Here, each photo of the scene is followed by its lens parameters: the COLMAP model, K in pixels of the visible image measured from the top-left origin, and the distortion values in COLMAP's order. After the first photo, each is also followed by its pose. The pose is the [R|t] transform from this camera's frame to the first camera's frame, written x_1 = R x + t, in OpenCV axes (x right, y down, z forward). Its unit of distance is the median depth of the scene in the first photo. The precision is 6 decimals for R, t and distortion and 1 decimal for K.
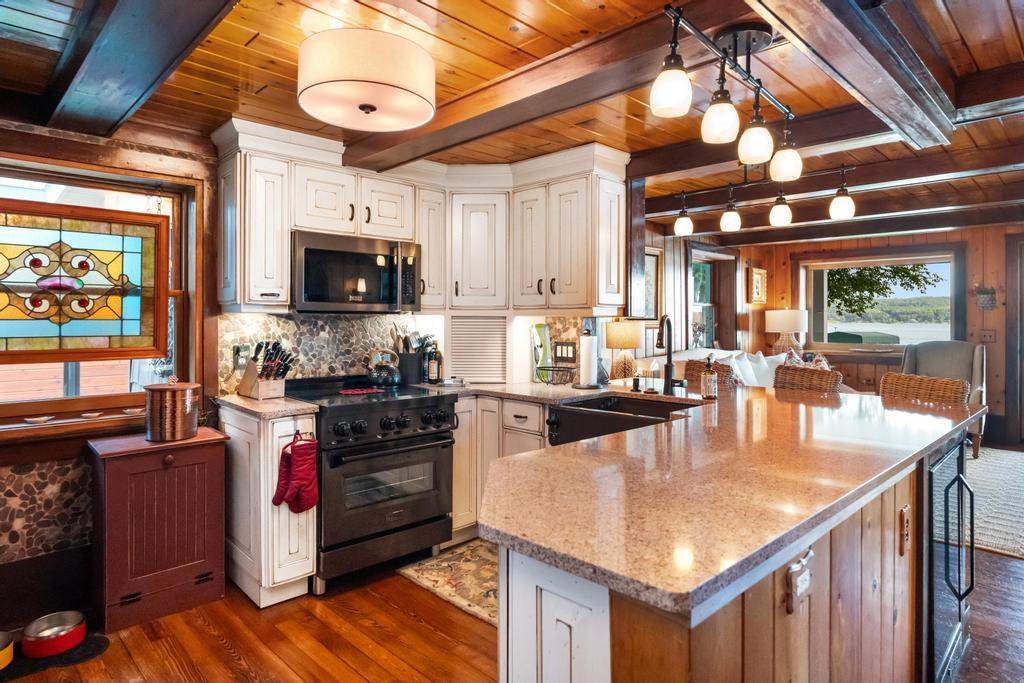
lens RADIAL K [[581.9, 0, 519.4], [0, 581.9, 321.3], [0, 0, 1]] dist [-0.001736, -0.000749]
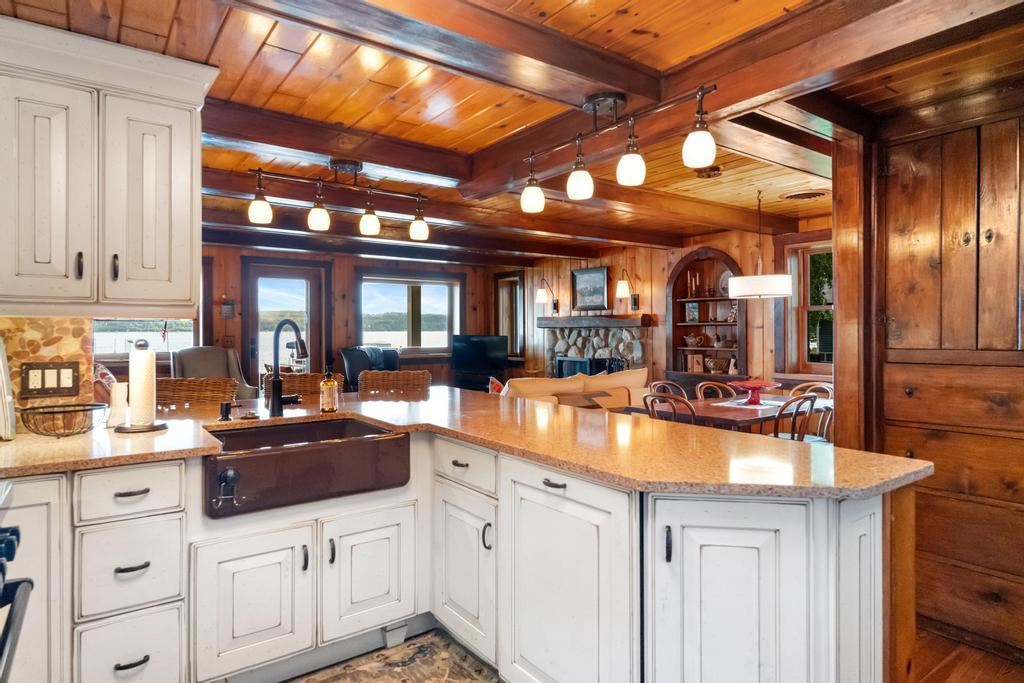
lens RADIAL K [[581.9, 0, 511.4], [0, 581.9, 335.0], [0, 0, 1]] dist [-0.001736, -0.000749]
pose [[0.143078, -0.009070, 0.989670, -0.431091], [-0.000493, 0.999957, 0.009236, 0.002992], [-0.989711, -0.001810, 0.143067, 0.464836]]
